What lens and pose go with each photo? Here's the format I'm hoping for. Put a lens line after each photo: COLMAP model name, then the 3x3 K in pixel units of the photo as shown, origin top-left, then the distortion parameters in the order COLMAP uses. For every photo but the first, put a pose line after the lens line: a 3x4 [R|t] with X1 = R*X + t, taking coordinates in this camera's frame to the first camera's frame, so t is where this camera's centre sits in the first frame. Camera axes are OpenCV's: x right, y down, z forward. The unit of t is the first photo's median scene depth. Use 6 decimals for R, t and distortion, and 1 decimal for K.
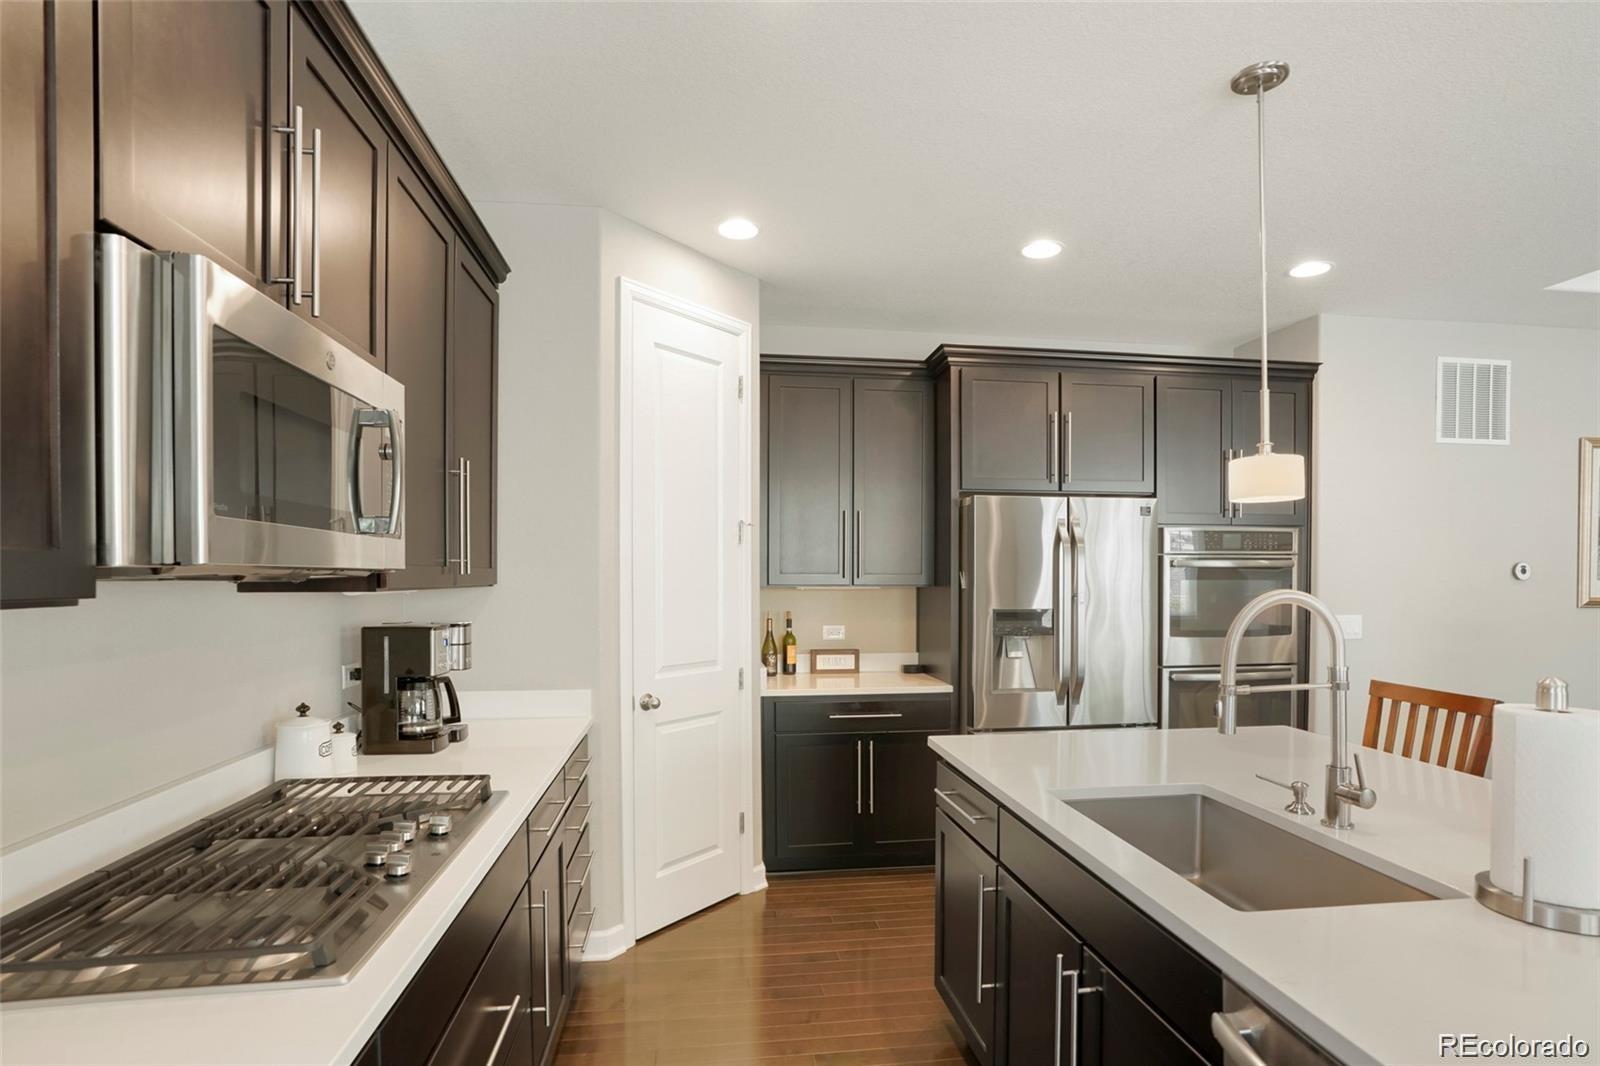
lens RADIAL K [[847.3, 0, 861.6], [0, 847.3, 593.3], [0, 0, 1]] dist [0.000652, -0.000072]
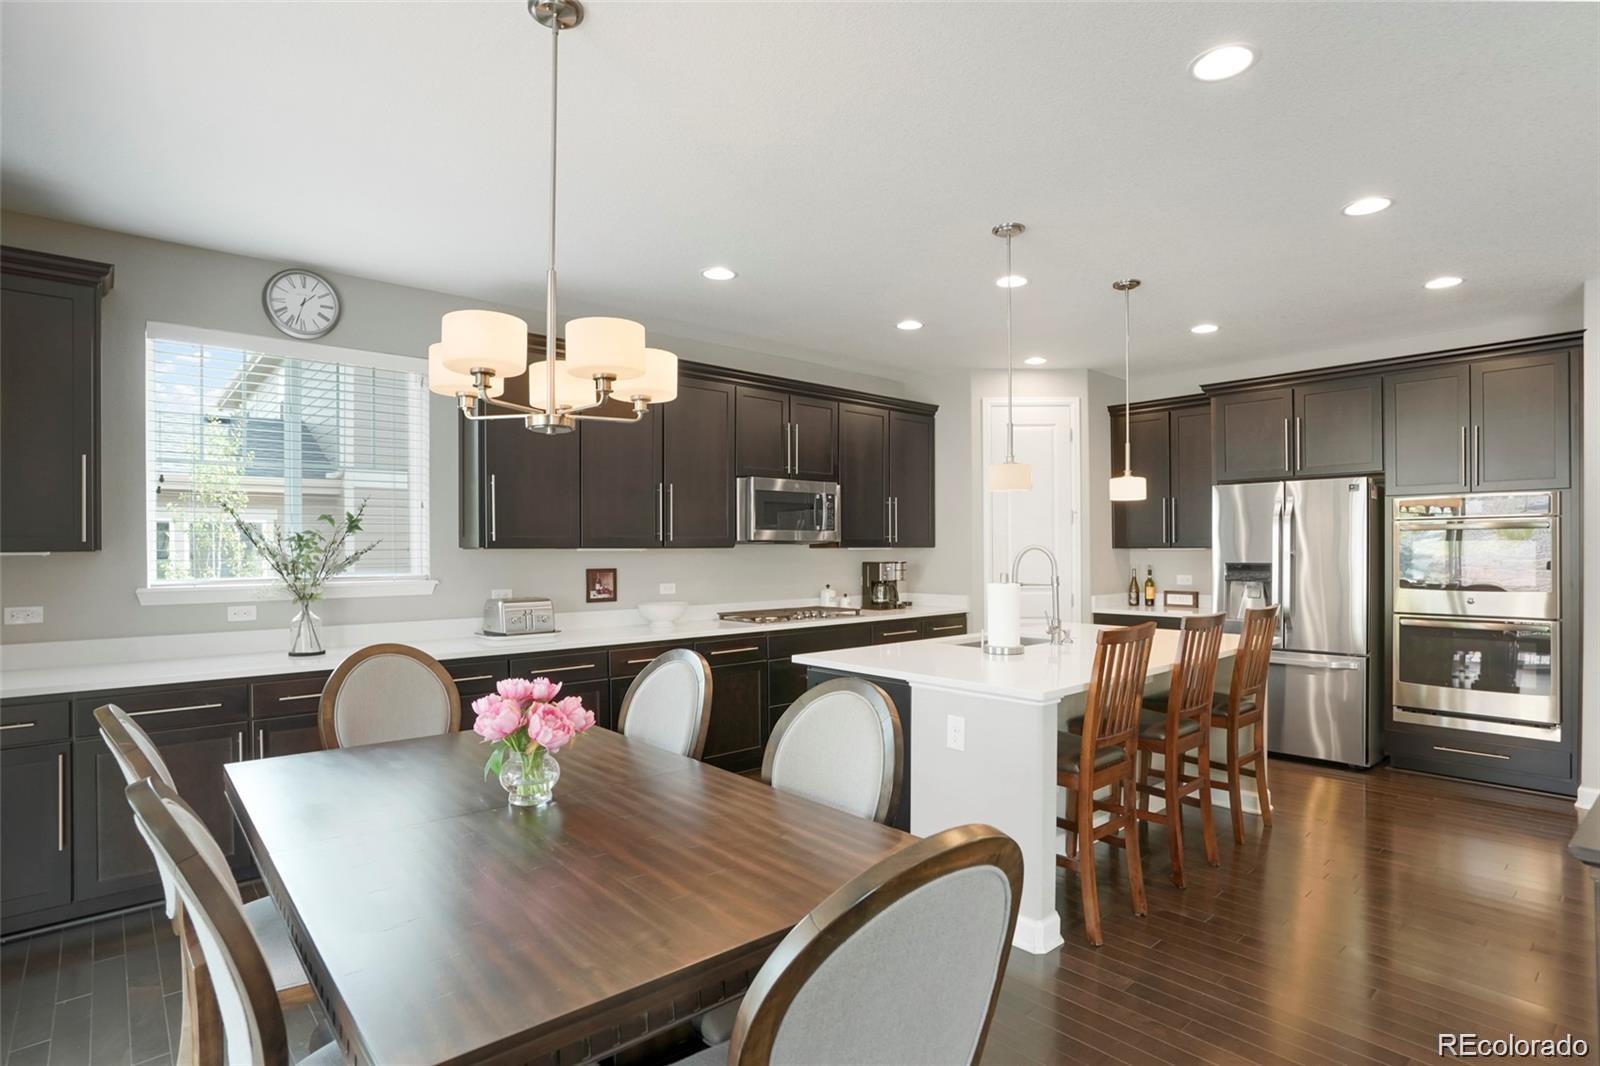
lens RADIAL K [[850.1, 0, 802.0], [0, 850.1, 542.3], [0, 0, 1]] dist [-0.044558, 0.024427]
pose [[0.530235, -0.008630, -0.847807, 0.897954], [-0.010828, 0.999798, -0.016949, 0.014564], [0.847781, 0.018167, 0.530035, -0.342855]]
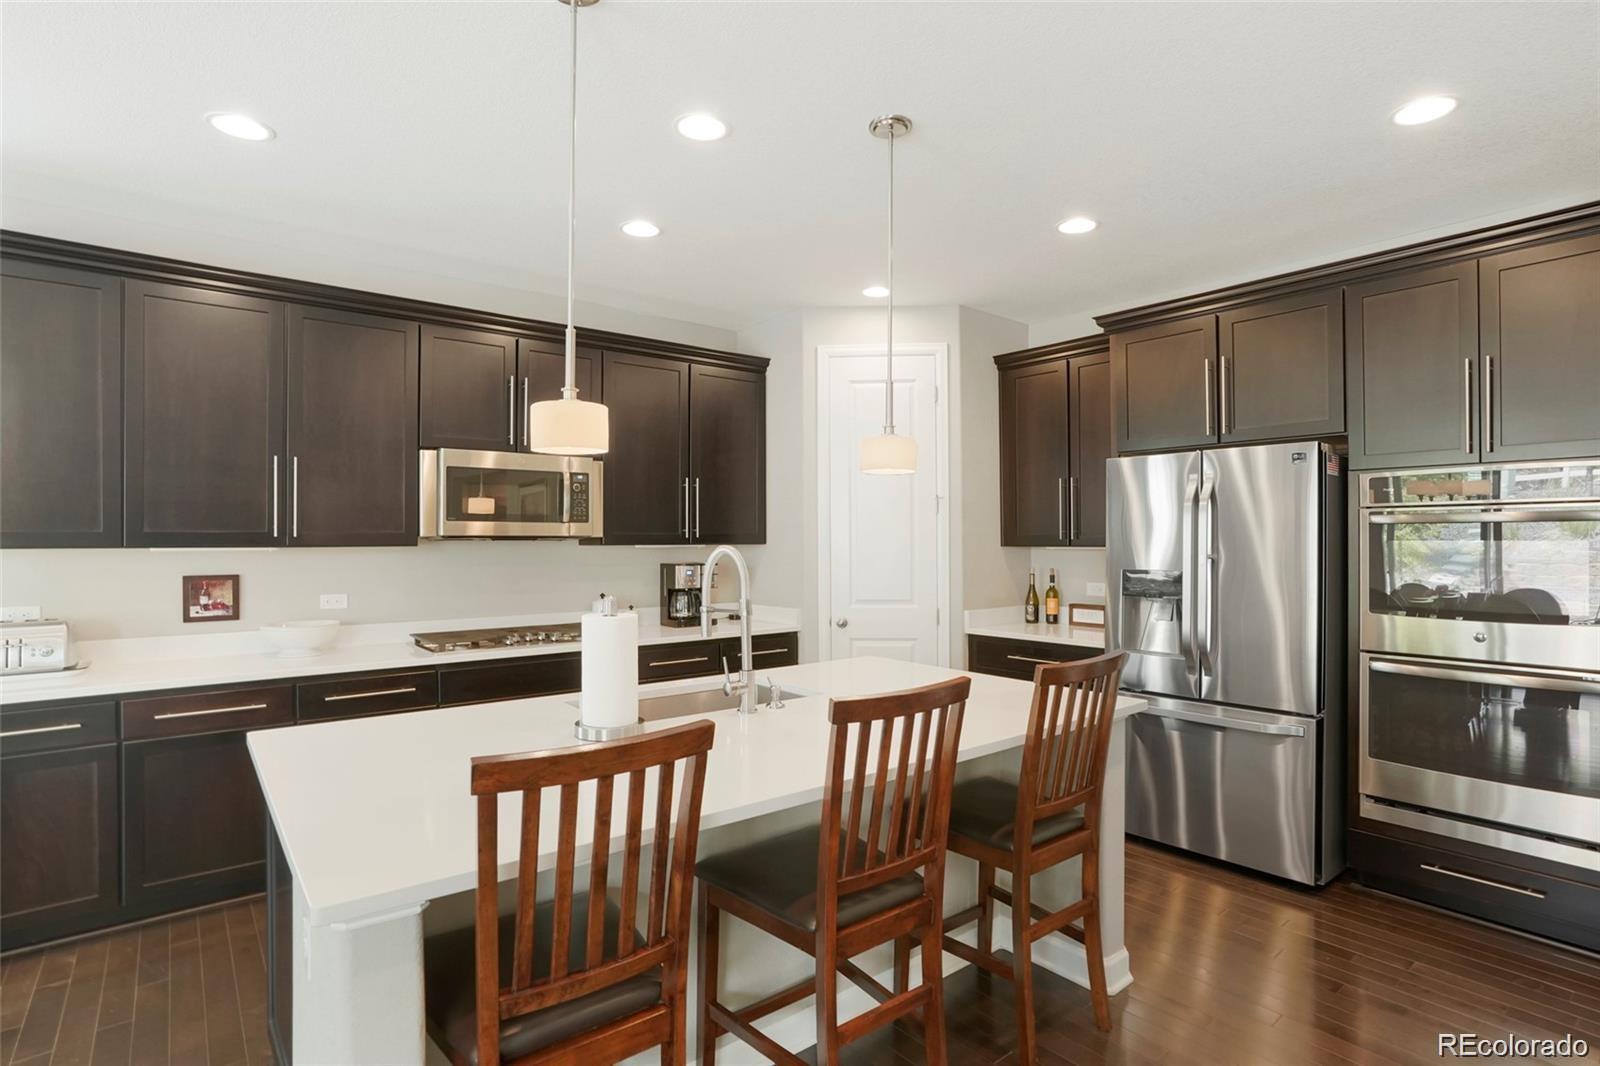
lens RADIAL K [[847.5, 0, 800.0], [0, 847.5, 533.0], [0, 0, 1]] dist [-0.006232, -0.000082]
pose [[0.487719, -0.008142, -0.872963, 0.767124], [-0.014233, 0.999749, -0.017276, -0.001399], [0.872884, 0.020851, 0.487481, 0.155958]]
